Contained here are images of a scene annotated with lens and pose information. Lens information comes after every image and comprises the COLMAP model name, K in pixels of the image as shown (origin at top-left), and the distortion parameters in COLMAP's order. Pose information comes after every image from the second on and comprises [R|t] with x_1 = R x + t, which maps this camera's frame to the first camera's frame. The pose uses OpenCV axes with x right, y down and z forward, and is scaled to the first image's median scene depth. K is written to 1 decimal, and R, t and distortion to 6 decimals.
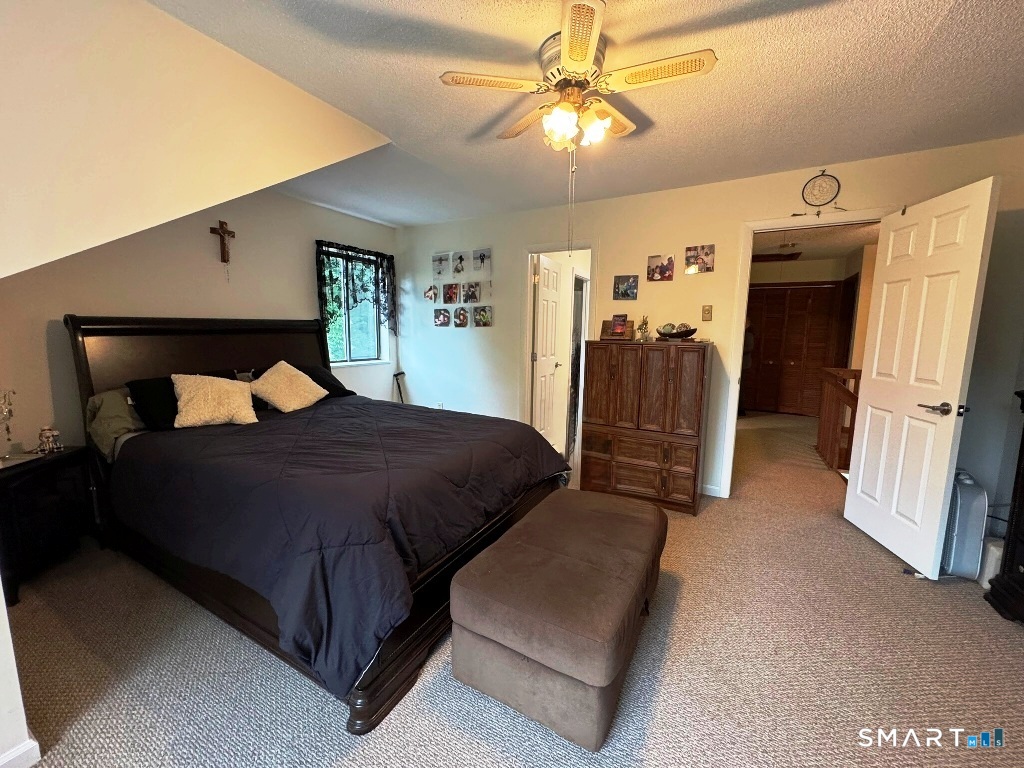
lens RADIAL K [[412.5, 0, 510.2], [0, 412.5, 382.8], [0, 0, 1]] dist [-0.013348, 0.002335]
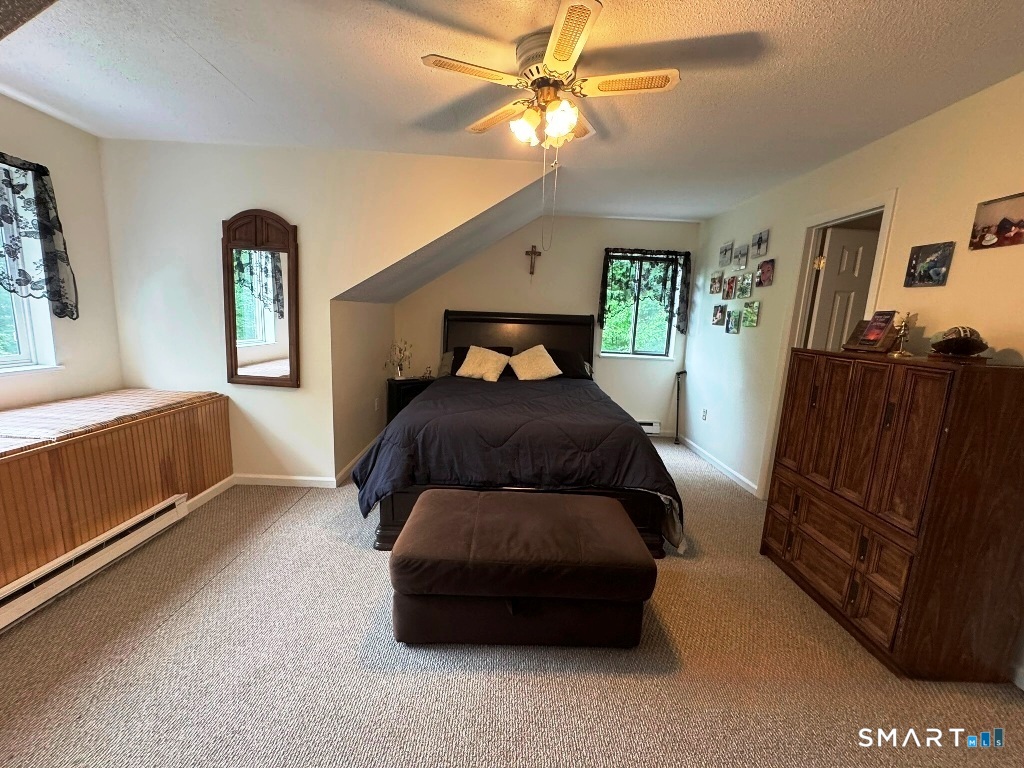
lens RADIAL K [[412.5, 0, 511.1], [0, 412.5, 386.0], [0, 0, 1]] dist [-0.013348, 0.002335]
pose [[0.490177, 0.156541, -0.857450, 0.469132], [-0.150181, 0.984196, 0.093826, -0.026076], [0.858587, 0.082782, 0.505940, 0.196554]]
